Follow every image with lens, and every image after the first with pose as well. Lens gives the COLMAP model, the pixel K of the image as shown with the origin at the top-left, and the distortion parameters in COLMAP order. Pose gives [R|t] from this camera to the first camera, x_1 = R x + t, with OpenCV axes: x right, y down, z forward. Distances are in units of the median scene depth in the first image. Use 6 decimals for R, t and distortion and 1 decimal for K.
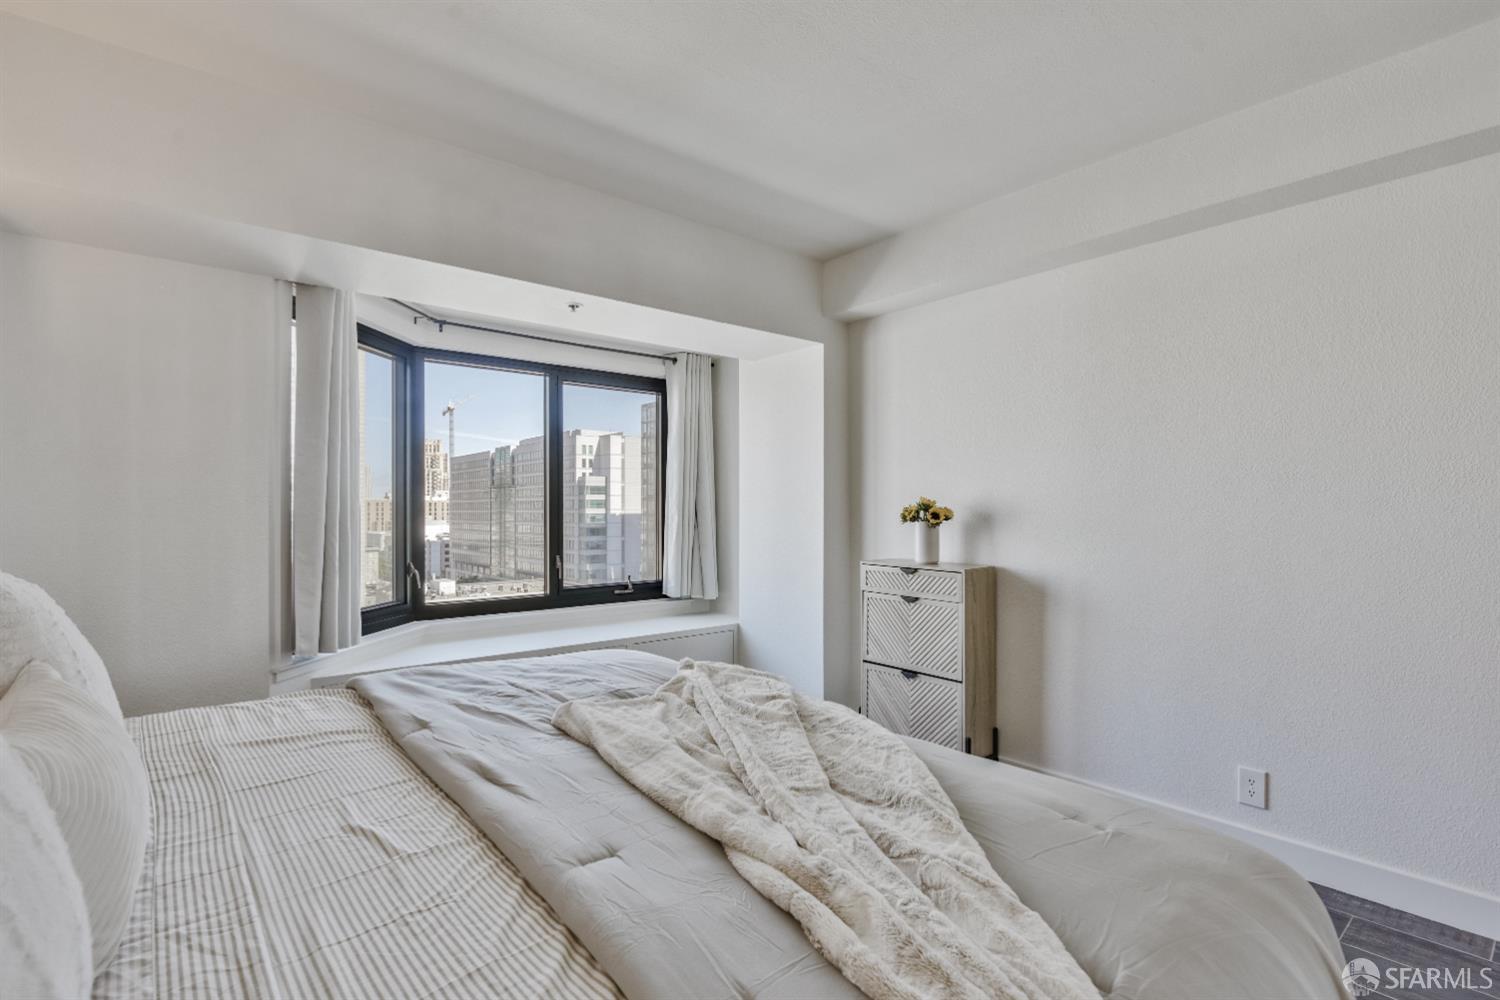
lens RADIAL K [[708.0, 0, 745.9], [0, 708.0, 509.7], [0, 0, 1]] dist [-0.018156, 0.000546]
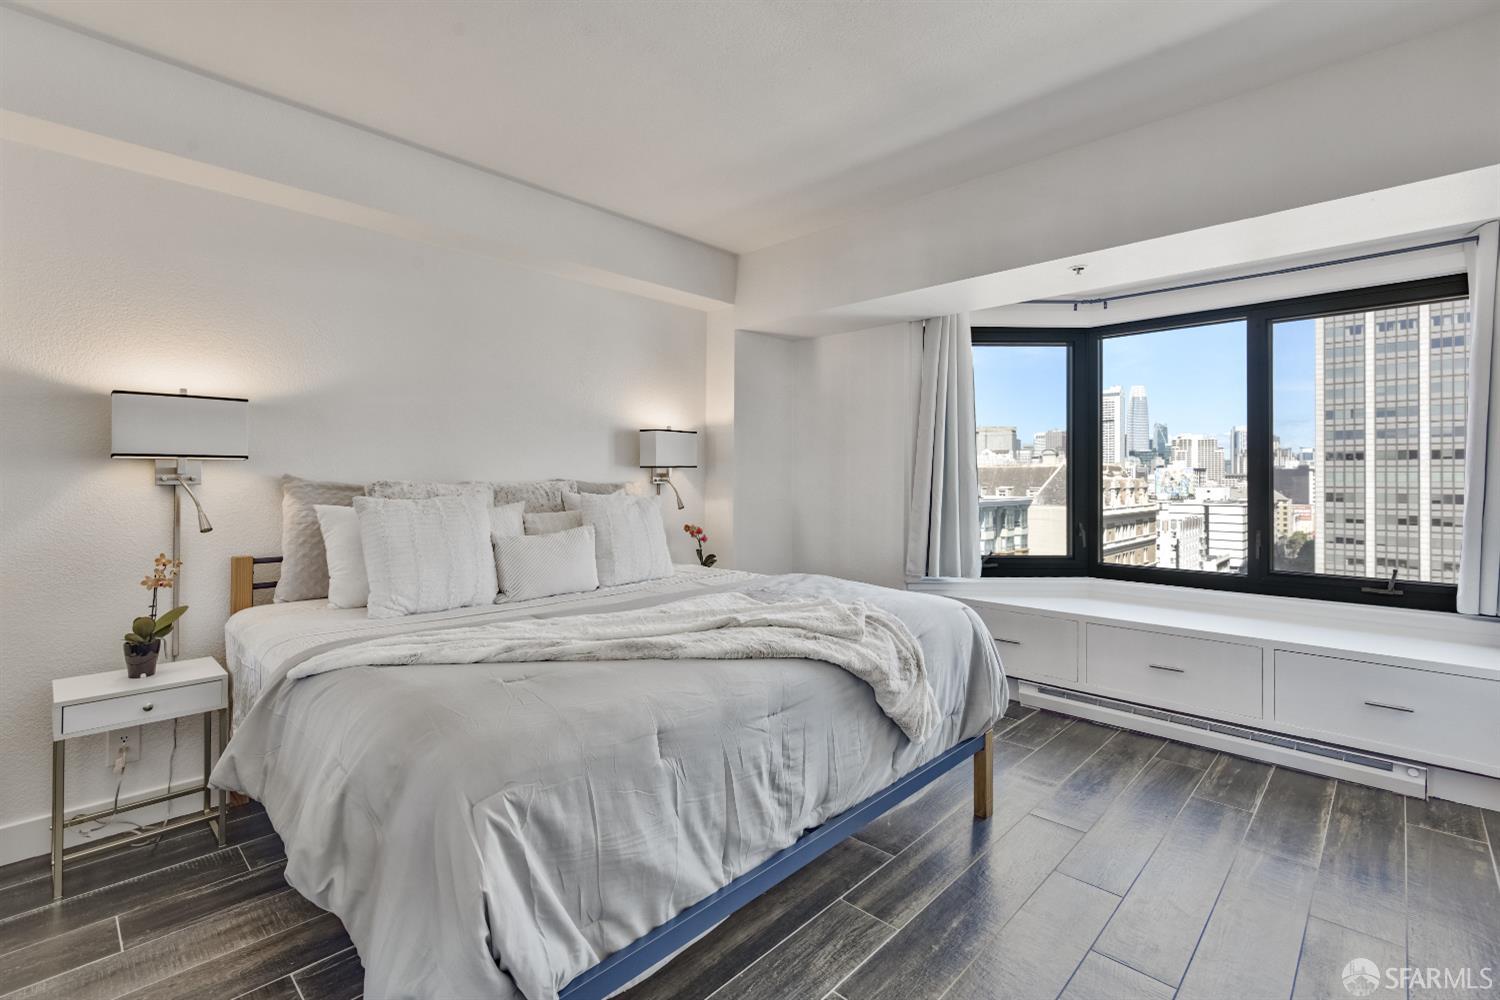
lens RADIAL K [[685.4, 0, 745.3], [0, 685.4, 468.3], [0, 0, 1]] dist [-0.002254, -0.000238]
pose [[0.110022, -0.012320, -0.993853, 0.515575], [-0.004821, 0.999905, -0.012929, 0.002009], [0.993917, 0.006214, 0.109952, 0.351296]]
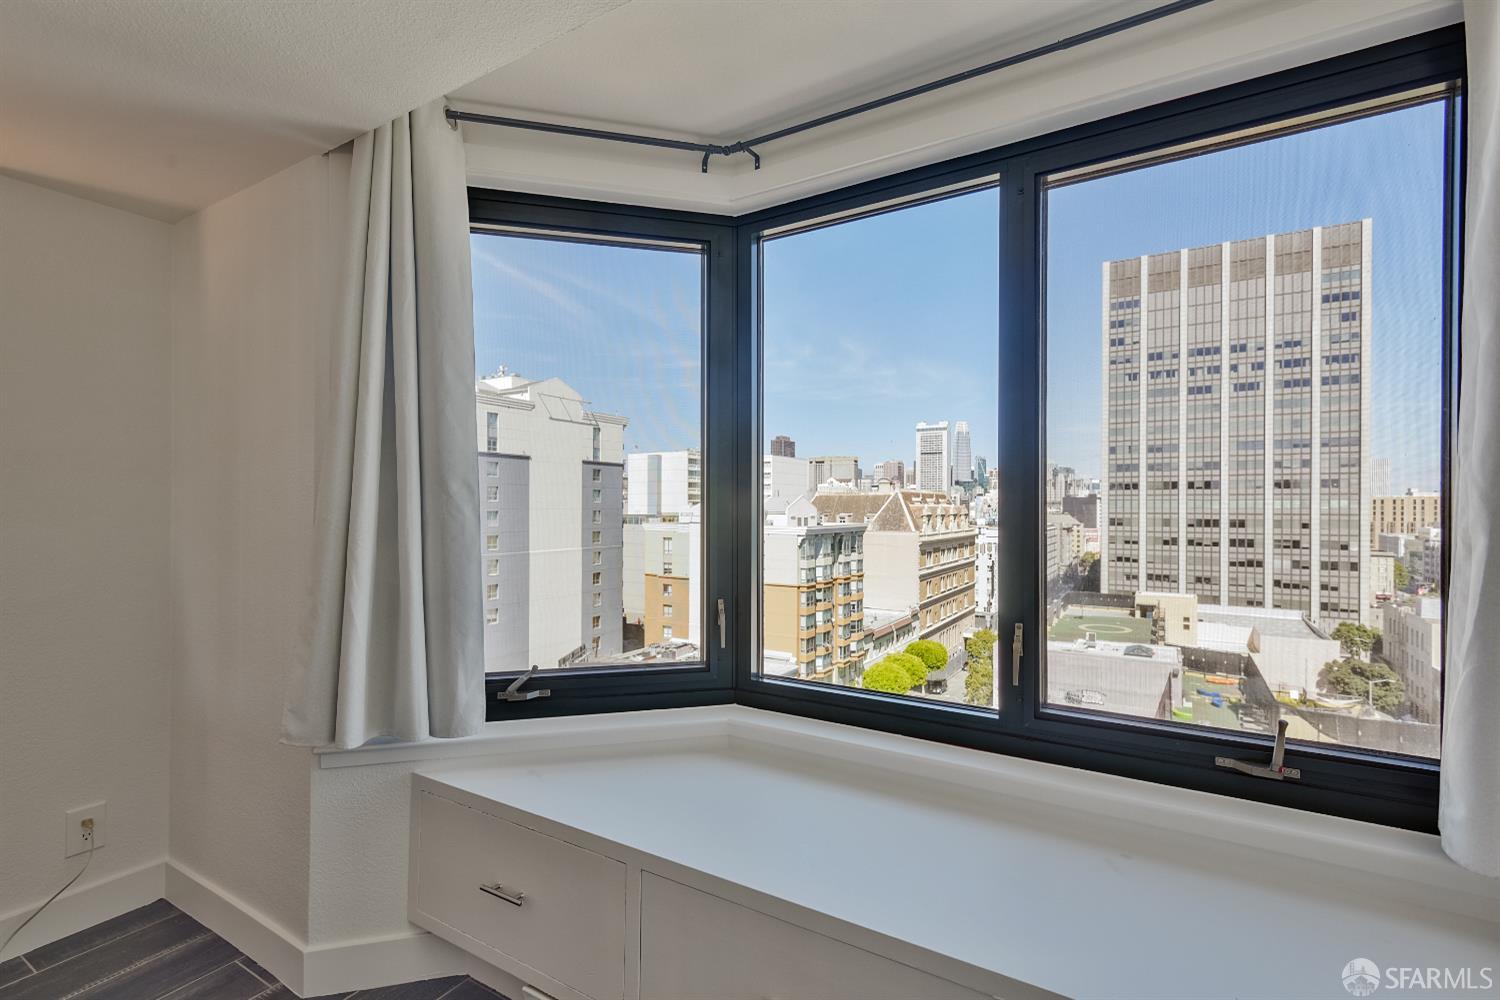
lens RADIAL K [[680.5, 0, 750.0], [0, 680.5, 500.0], [0, 0, 1]] dist [0.004317, -0.000035]
pose [[0.322651, -0.005921, -0.946499, 0.051567], [-0.004297, 0.999961, -0.007720, -0.000265], [0.946508, 0.006558, 0.322613, 0.819500]]
